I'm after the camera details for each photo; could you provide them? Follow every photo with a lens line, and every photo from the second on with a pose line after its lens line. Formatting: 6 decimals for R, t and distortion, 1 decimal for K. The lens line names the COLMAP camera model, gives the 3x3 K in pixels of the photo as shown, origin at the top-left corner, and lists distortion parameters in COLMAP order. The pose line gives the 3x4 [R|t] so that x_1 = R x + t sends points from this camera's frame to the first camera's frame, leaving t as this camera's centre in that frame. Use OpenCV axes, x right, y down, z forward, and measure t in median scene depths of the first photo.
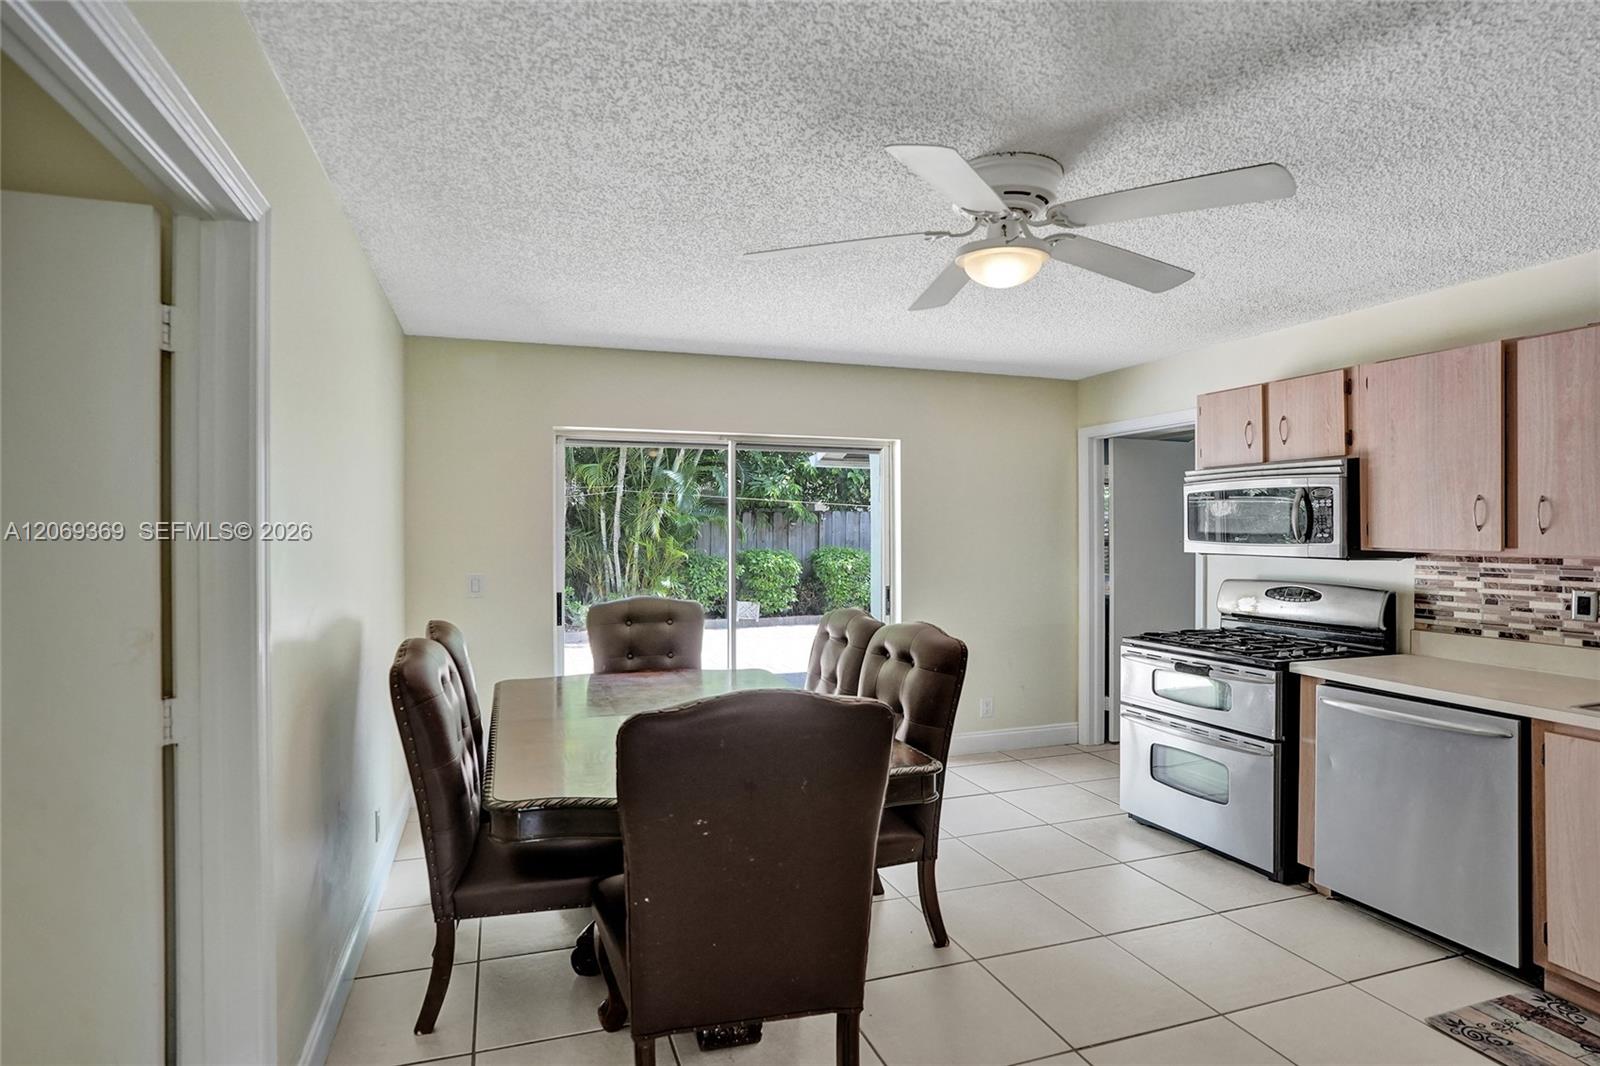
lens RADIAL K [[804.0, 0, 744.6], [0, 804.0, 527.2], [0, 0, 1]] dist [-0.059692, 0.021196]
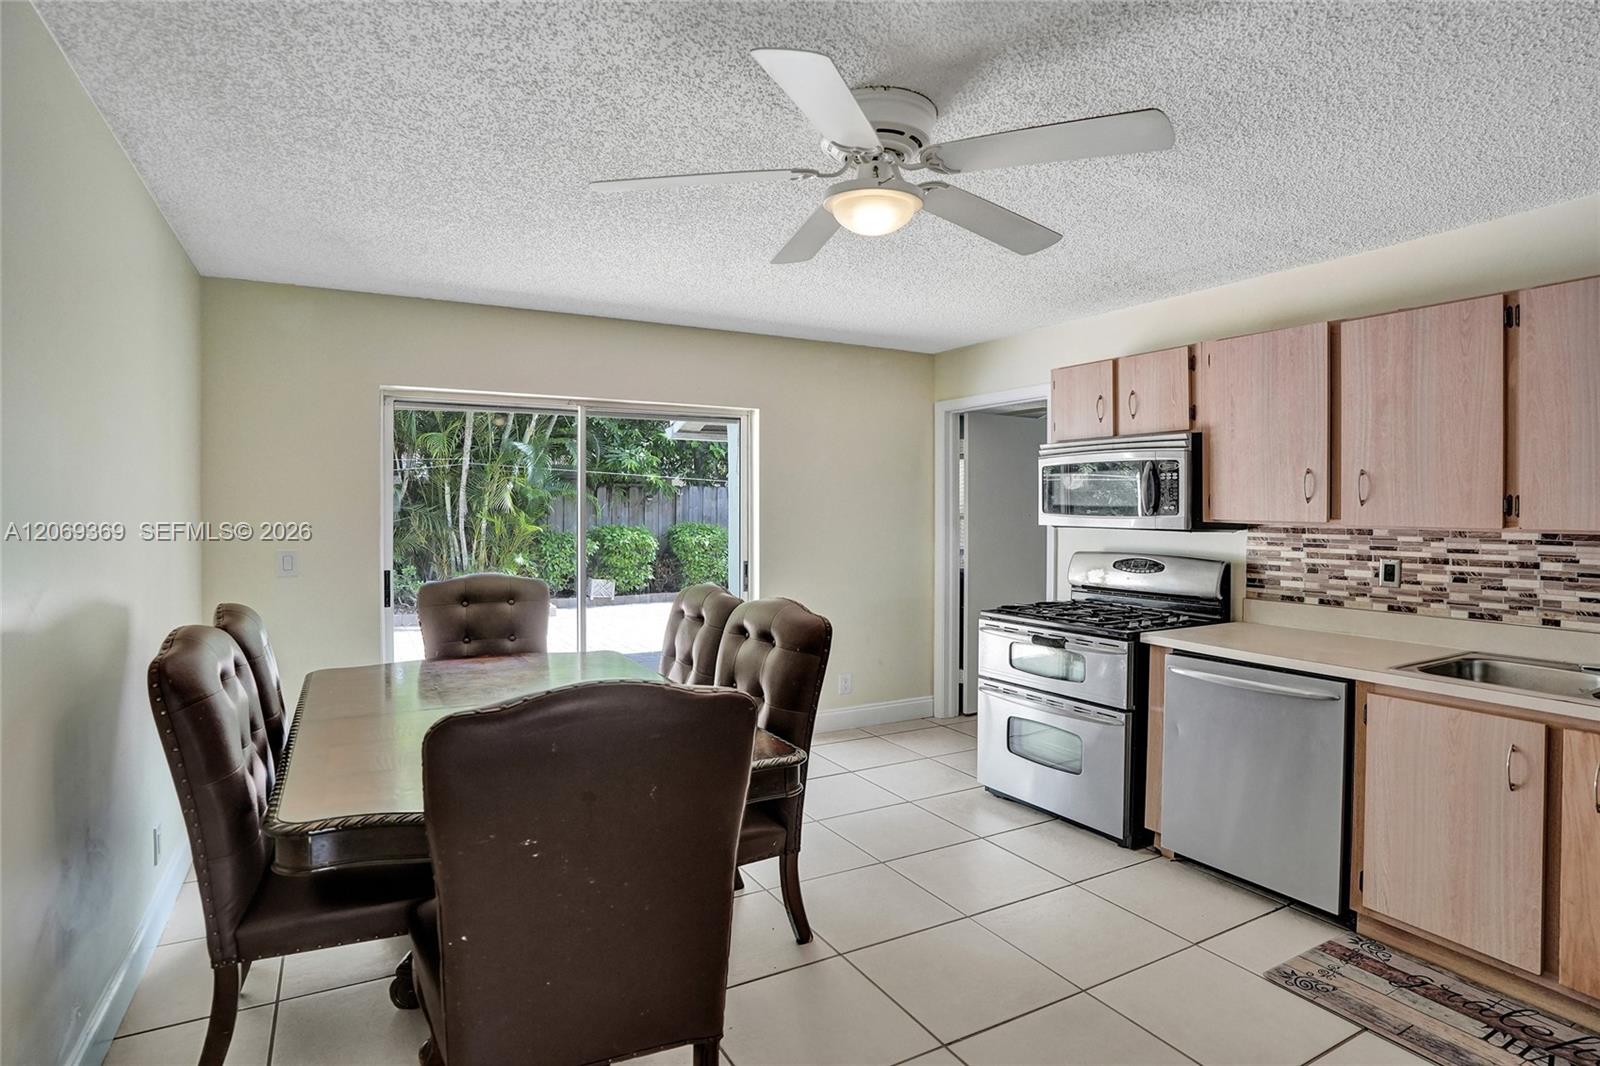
lens RADIAL K [[812.2, 0, 736.4], [0, 812.2, 513.9], [0, 0, 1]] dist [-0.081762, 0.024178]
pose [[0.986198, 0.001304, 0.165563, 0.010314], [-0.003376, 0.999919, 0.012233, 0.008153], [-0.165533, -0.012623, 0.986123, 0.075932]]
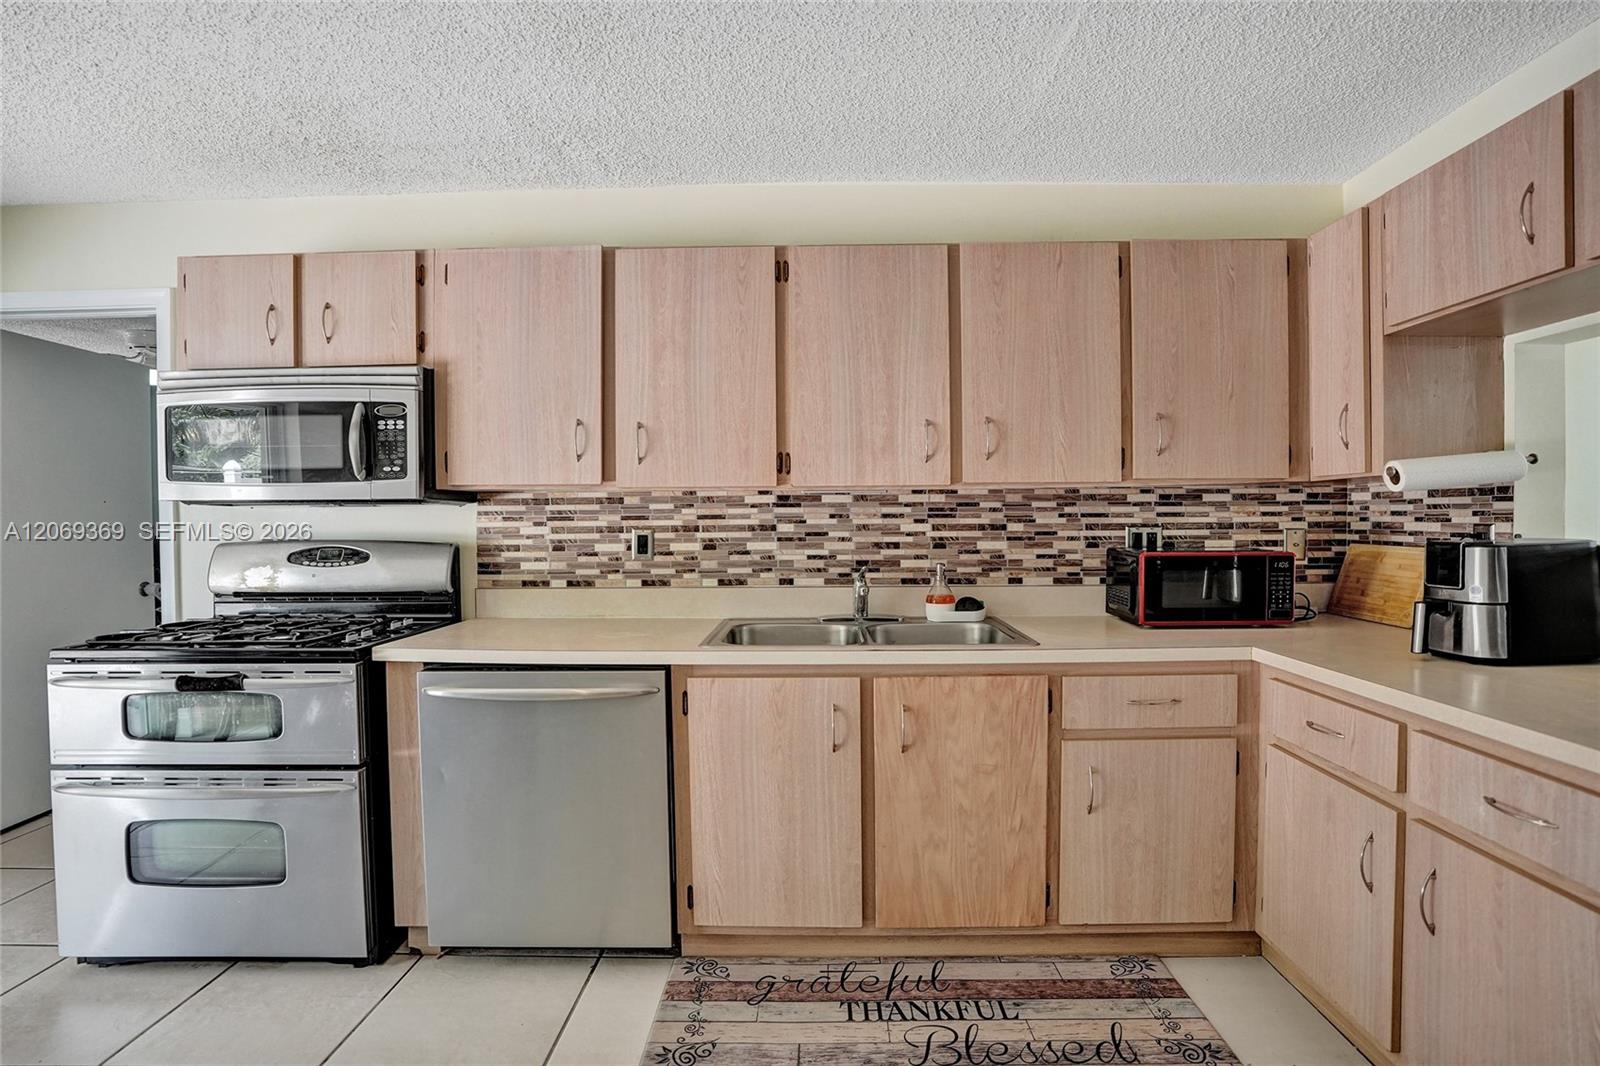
lens RADIAL K [[844.3, 0, 832.1], [0, 844.3, 538.6], [0, 0, 1]] dist [-0.085614, 0.033670]
pose [[0.270314, -0.022290, 0.962514, 0.113988], [-0.003237, 0.999705, 0.024060, 0.059792], [-0.962767, -0.009620, 0.270162, 0.424413]]
